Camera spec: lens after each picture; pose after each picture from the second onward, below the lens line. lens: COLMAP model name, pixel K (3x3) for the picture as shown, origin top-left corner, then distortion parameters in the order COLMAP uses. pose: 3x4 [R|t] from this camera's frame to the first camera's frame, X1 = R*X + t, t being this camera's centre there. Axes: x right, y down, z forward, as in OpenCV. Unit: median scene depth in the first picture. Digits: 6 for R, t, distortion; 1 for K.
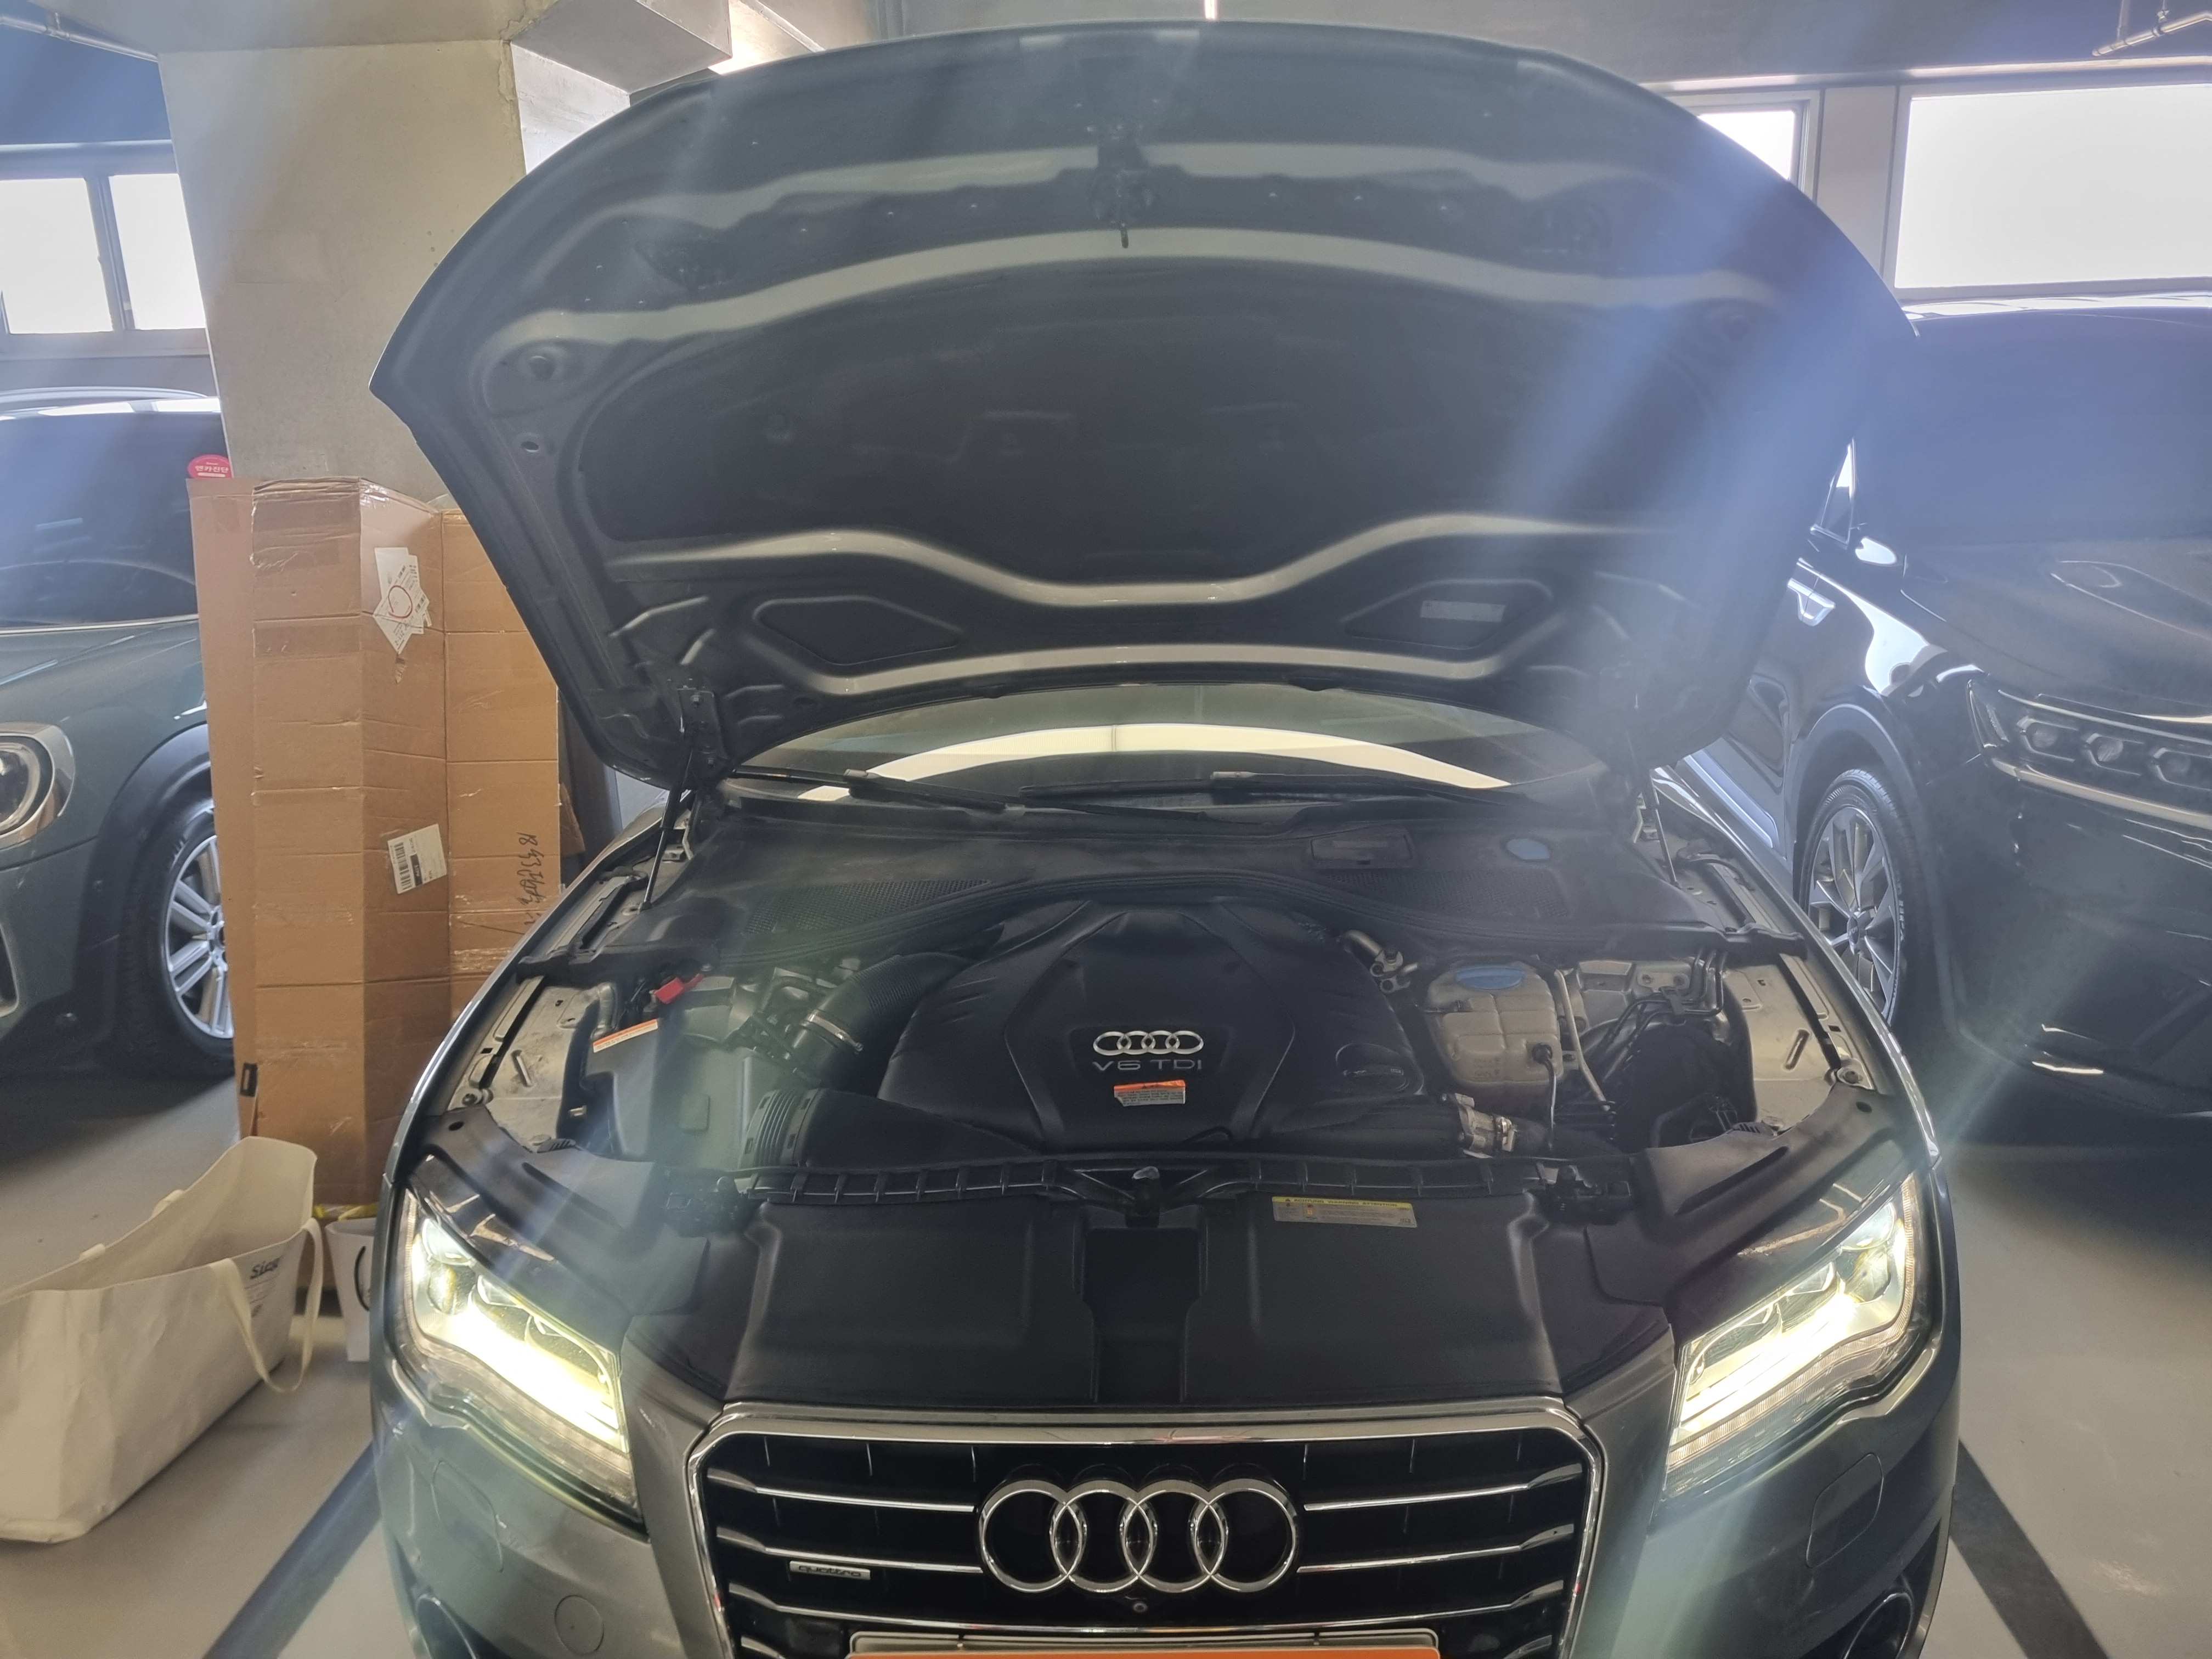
lens RADIAL K [[1693.4, 0, 1112.3], [0, 1693.4, 830.0], [0, 0, 1]] dist [0.050001, -0.047721]
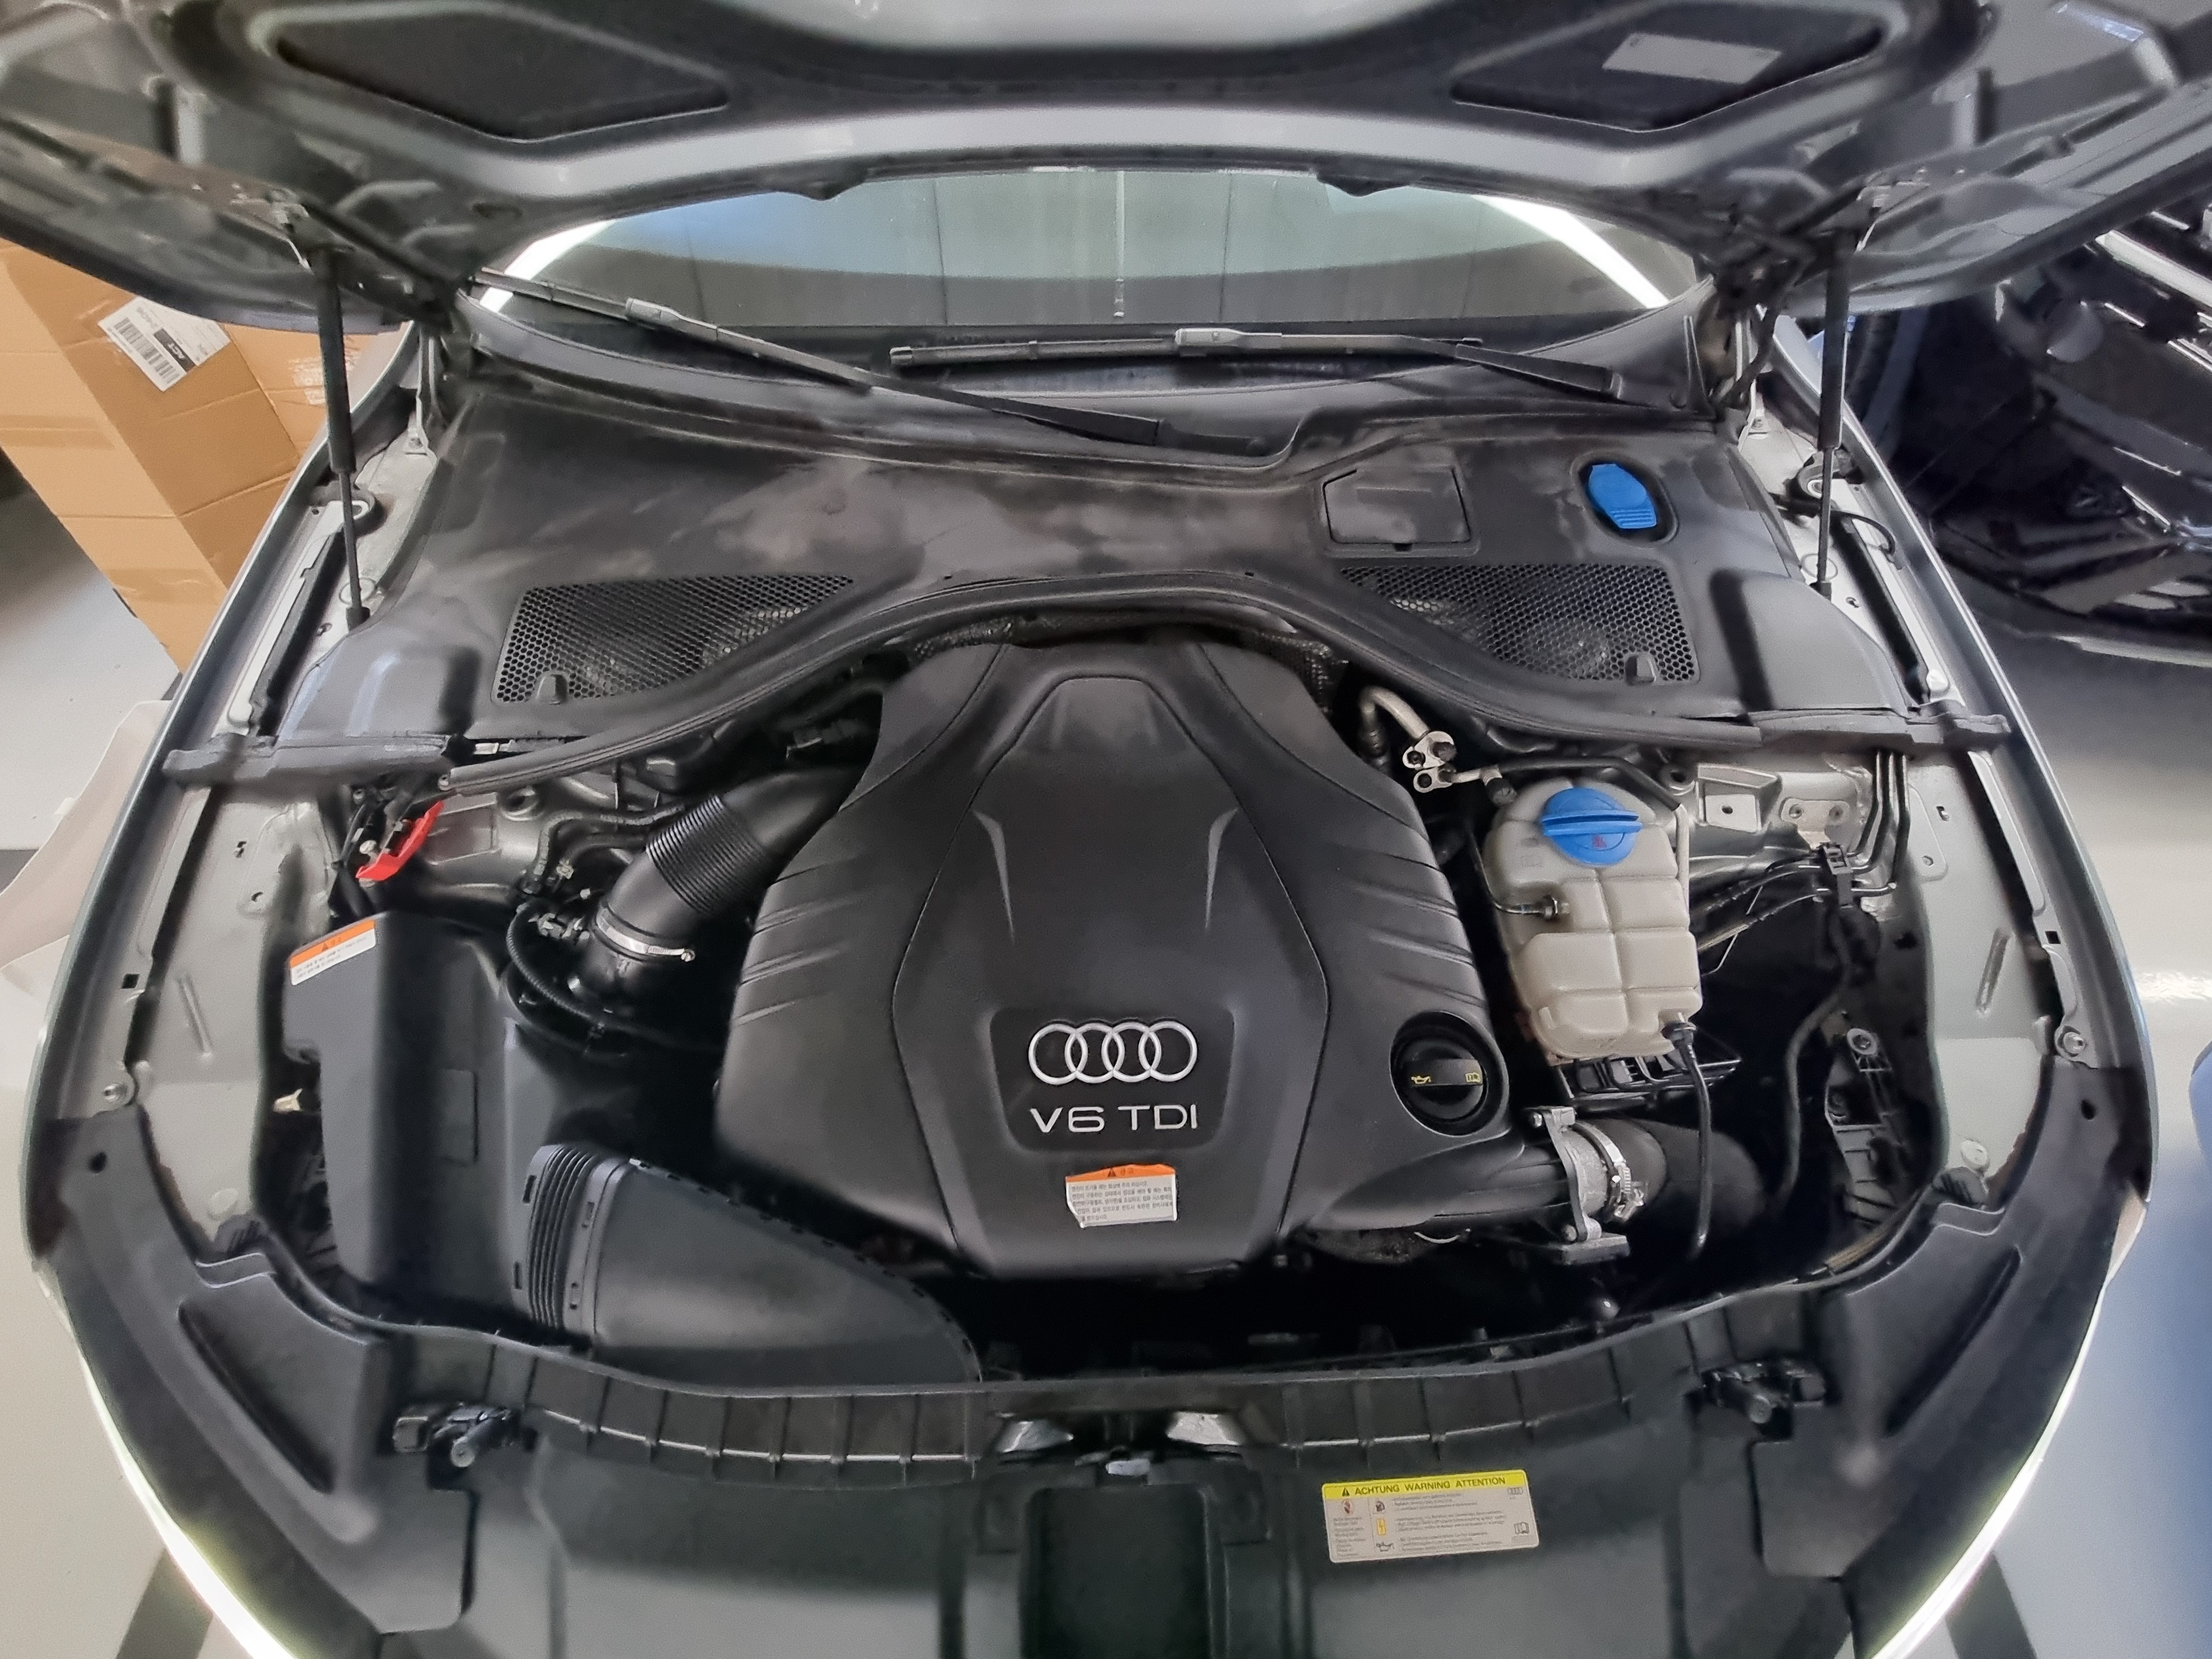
lens RADIAL K [[901.1, 0, 1111.0], [0, 901.1, 829.6], [0, 0, 1]] dist [-0.003375, 0.000355]
pose [[0.996788, -0.044061, 0.066879, 0.000926], [-0.013417, 0.731396, 0.681821, -0.158309], [-0.078957, -0.680528, 0.728455, 0.727618]]
